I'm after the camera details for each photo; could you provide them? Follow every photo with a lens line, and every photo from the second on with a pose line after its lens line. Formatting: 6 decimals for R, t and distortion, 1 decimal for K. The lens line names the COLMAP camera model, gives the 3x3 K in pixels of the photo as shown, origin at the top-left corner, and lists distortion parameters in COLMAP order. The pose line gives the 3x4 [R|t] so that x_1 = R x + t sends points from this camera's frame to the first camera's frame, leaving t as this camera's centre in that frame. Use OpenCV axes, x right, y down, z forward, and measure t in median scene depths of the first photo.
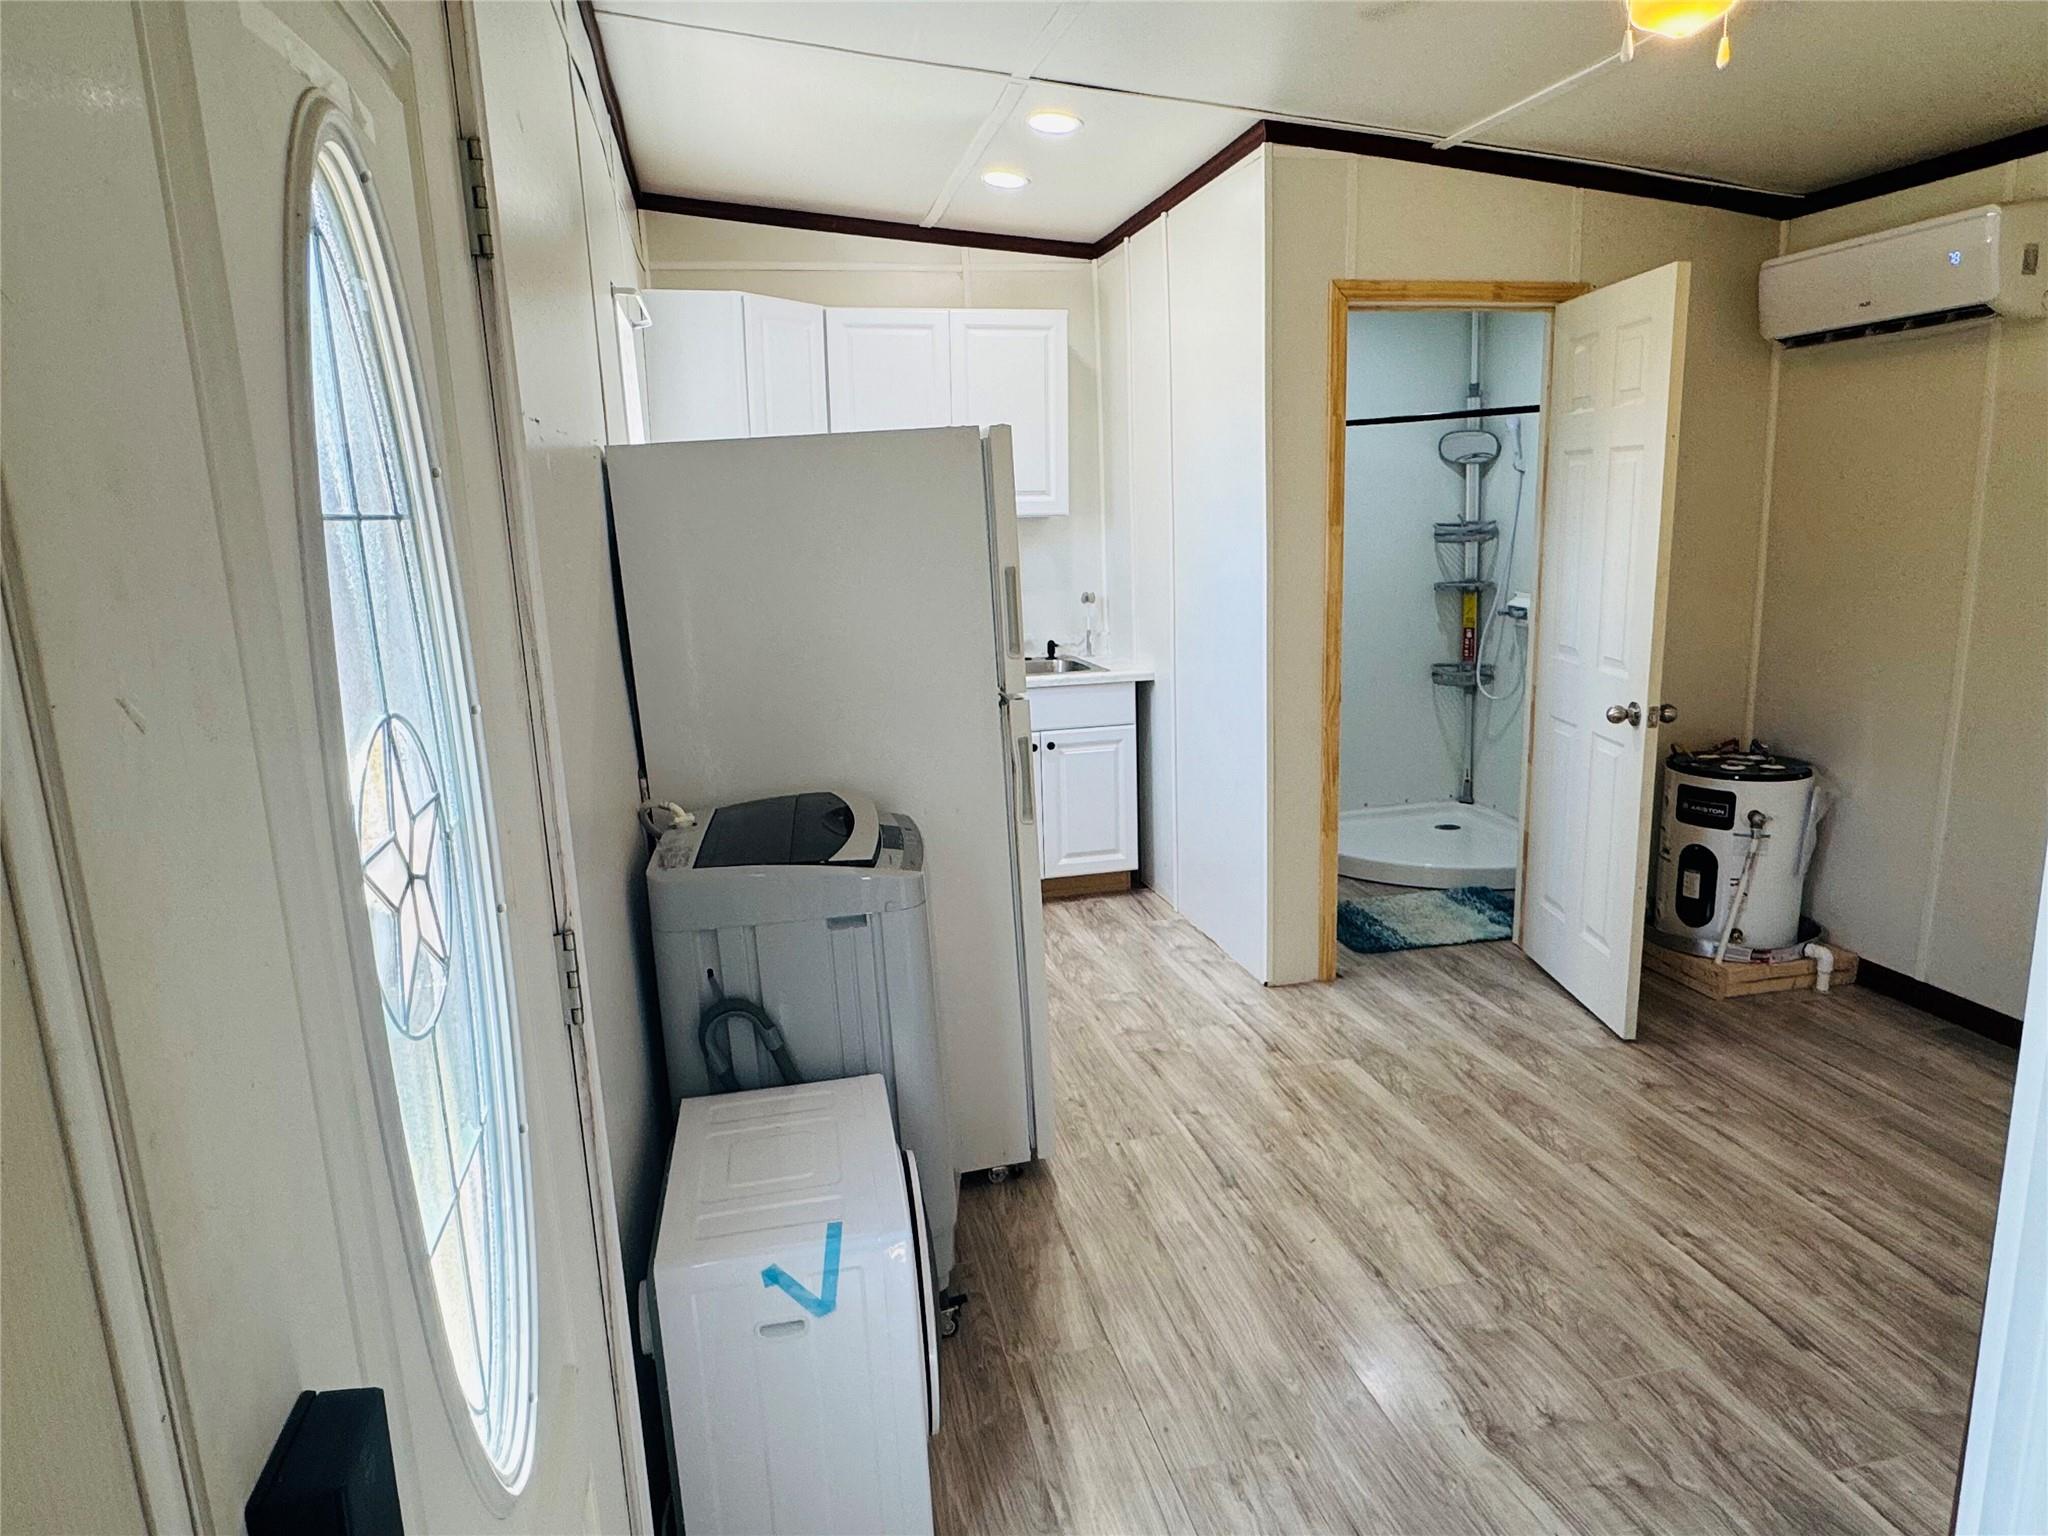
lens RADIAL K [[1265.8, 0, 1028.5], [0, 1265.8, 772.5], [0, 0, 1]] dist [-0.003673, 0.000633]
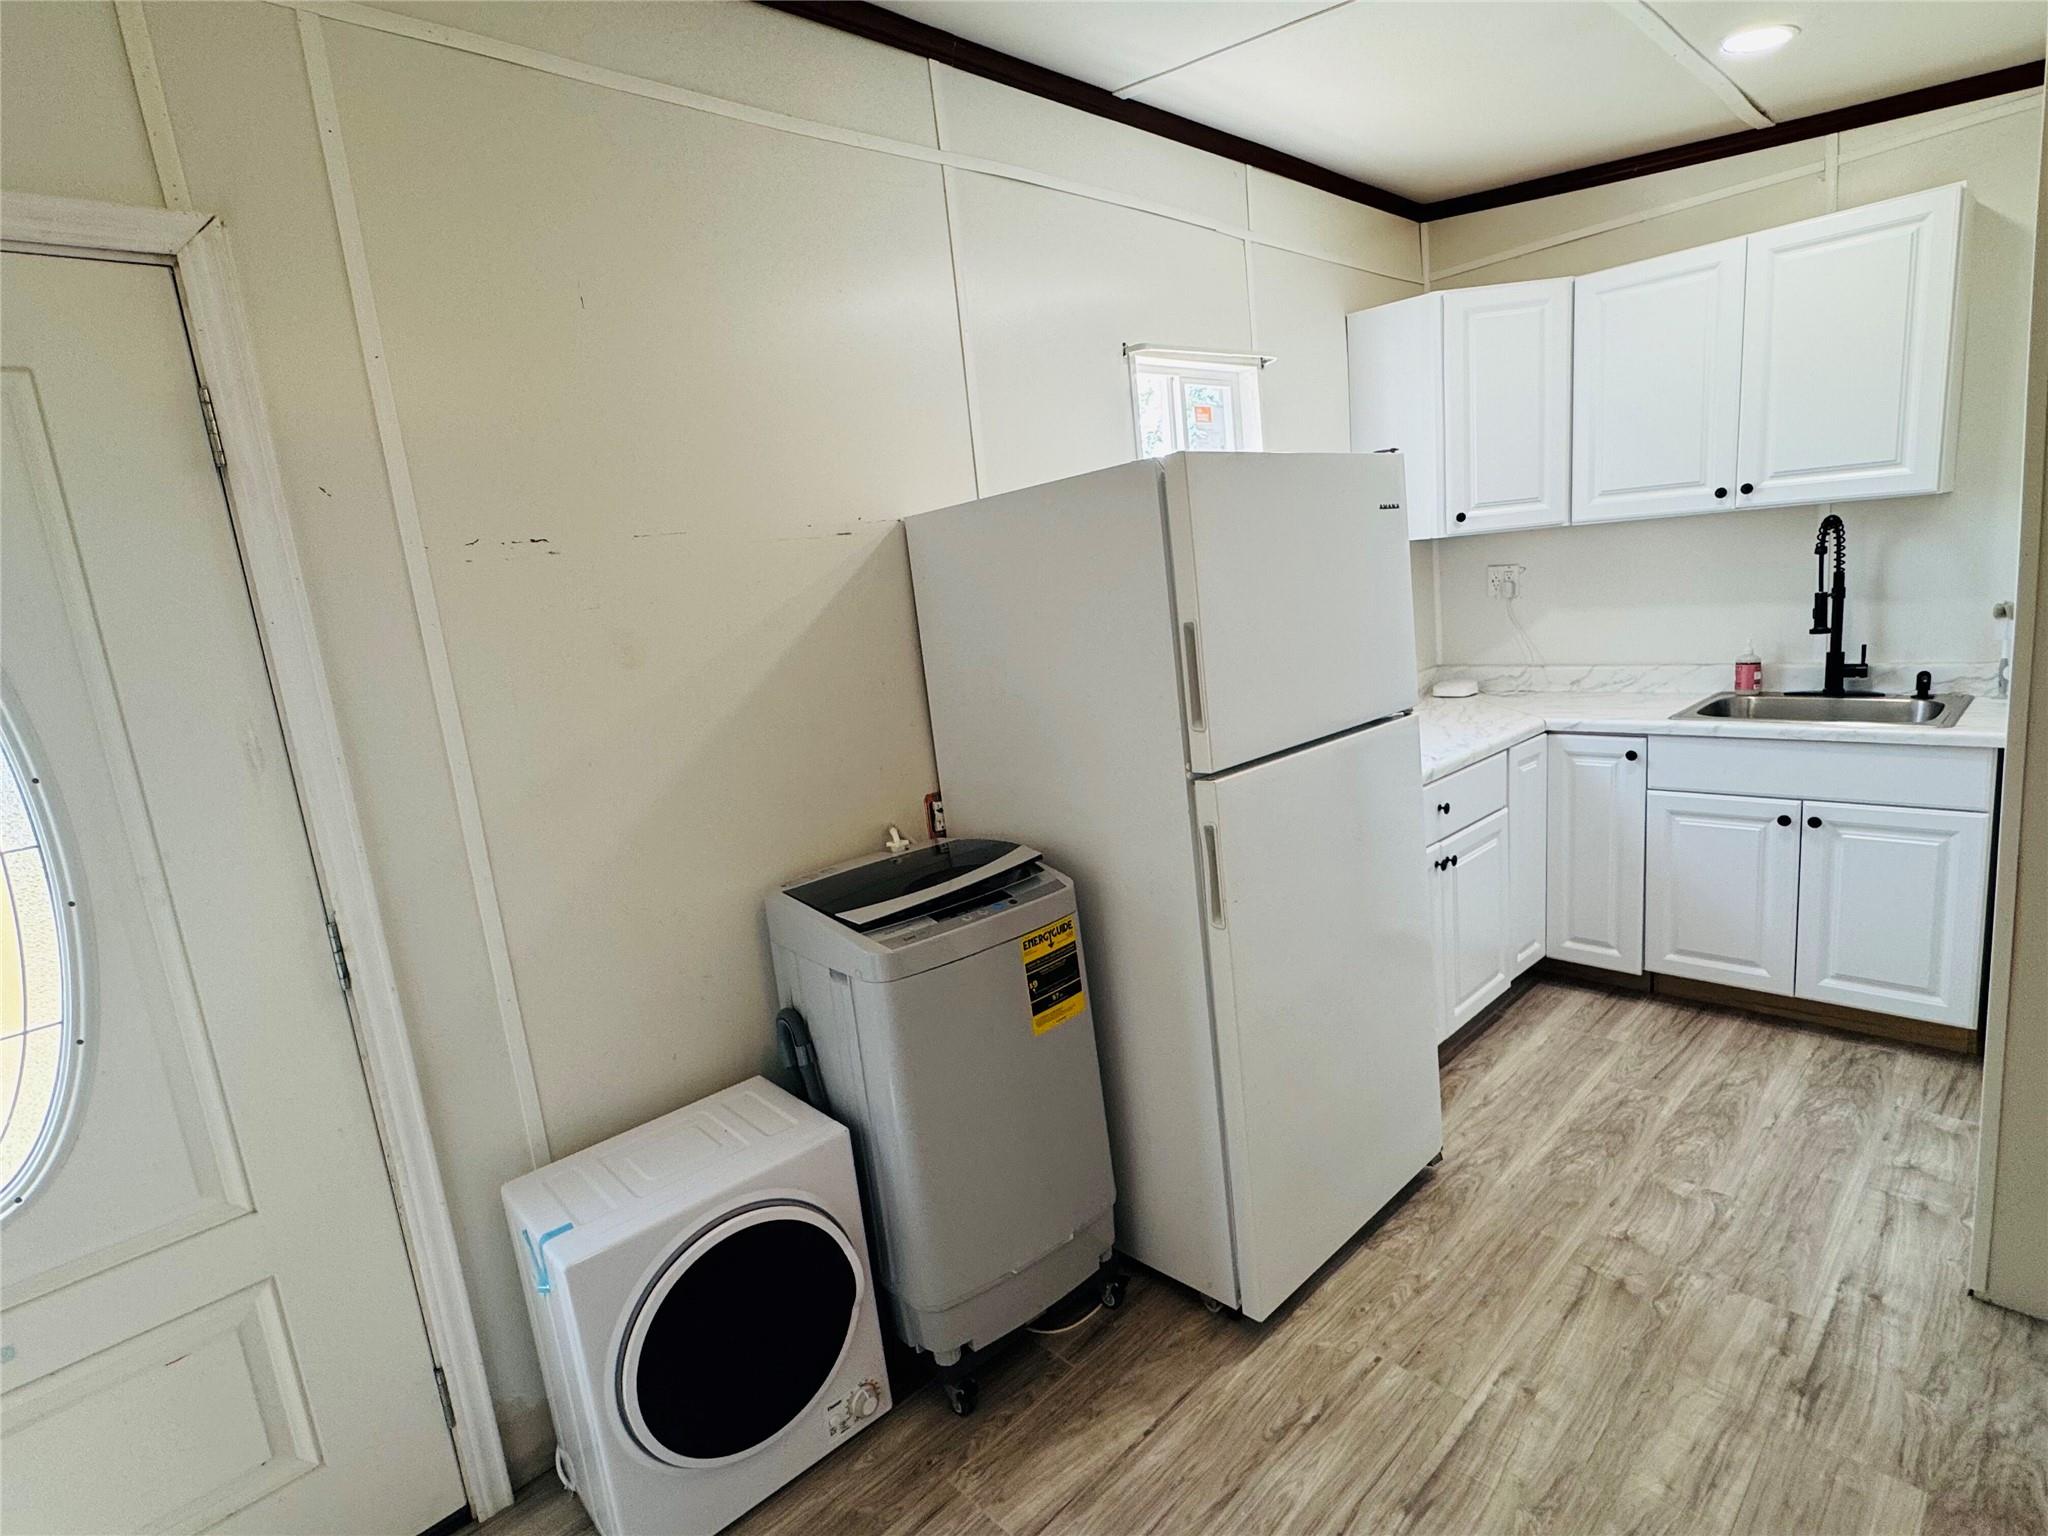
lens RADIAL K [[1033.9, 0, 1011.8], [0, 1033.9, 769.8], [0, 0, 1]] dist [-0.002132, 0.000026]
pose [[0.503318, 0.141191, -0.852488, 0.371638], [-0.095112, 0.989618, 0.107748, -0.092219], [0.858851, 0.026850, 0.511522, 0.395293]]
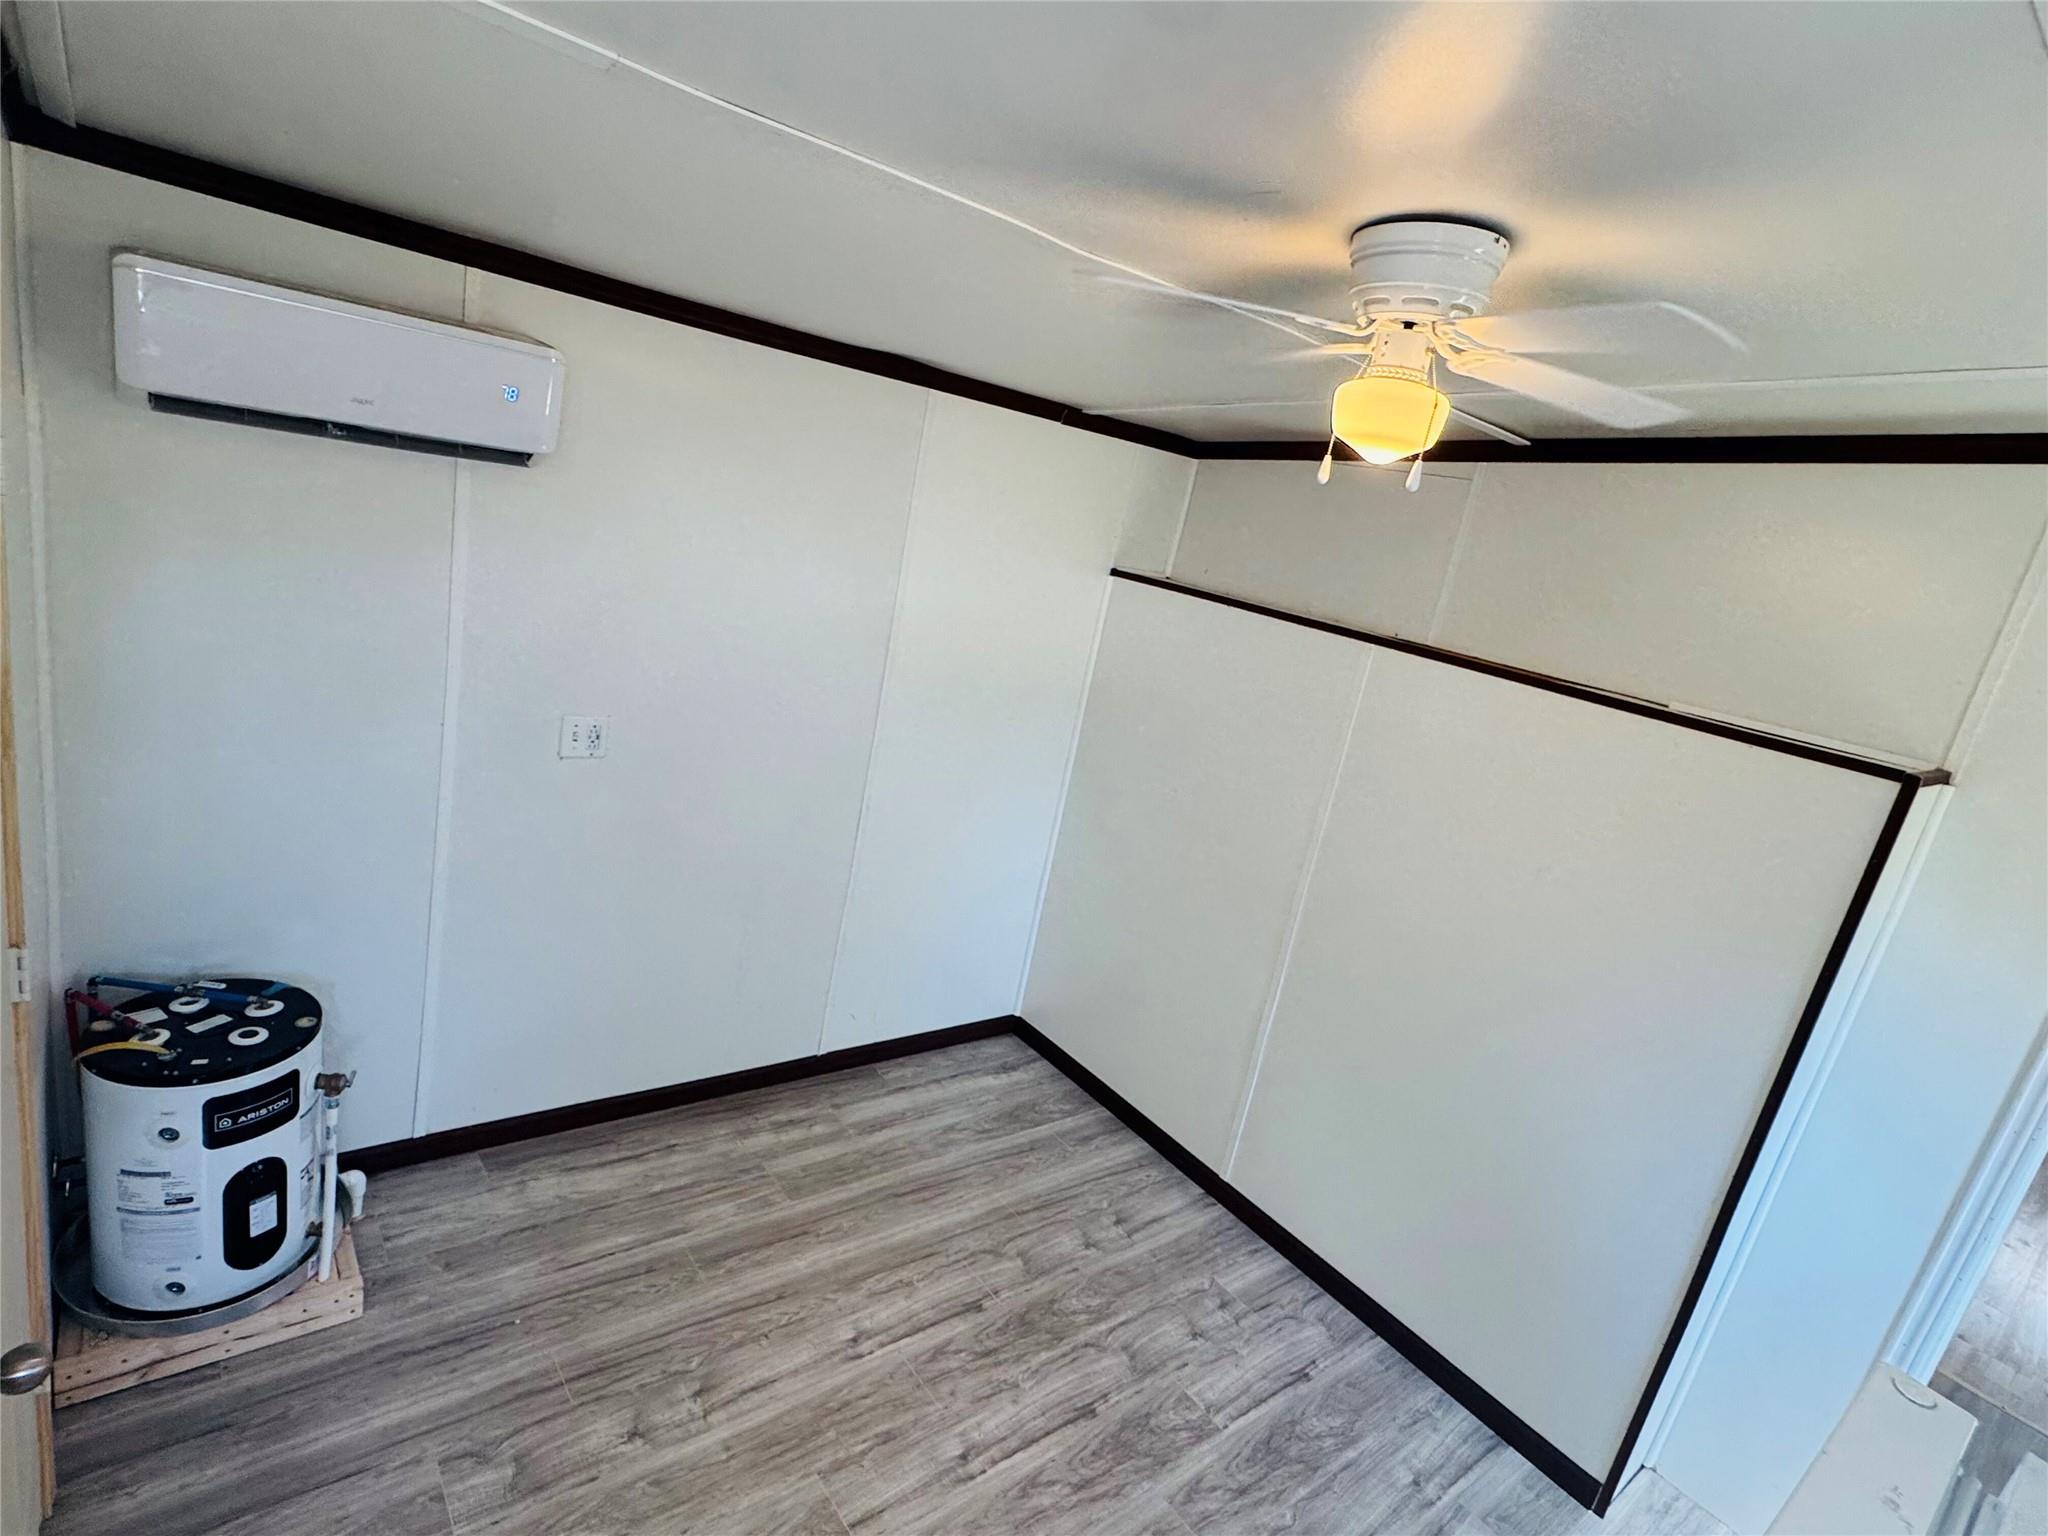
lens RADIAL K [[1033.9, 0, 1024.4], [0, 1033.9, 763.0], [0, 0, 1]] dist [-0.002132, 0.000026]
pose [[-0.423664, -0.279402, 0.861652, -0.067217], [0.010010, 0.949738, 0.312887, -0.334549], [-0.905764, 0.141184, -0.399573, 0.863746]]
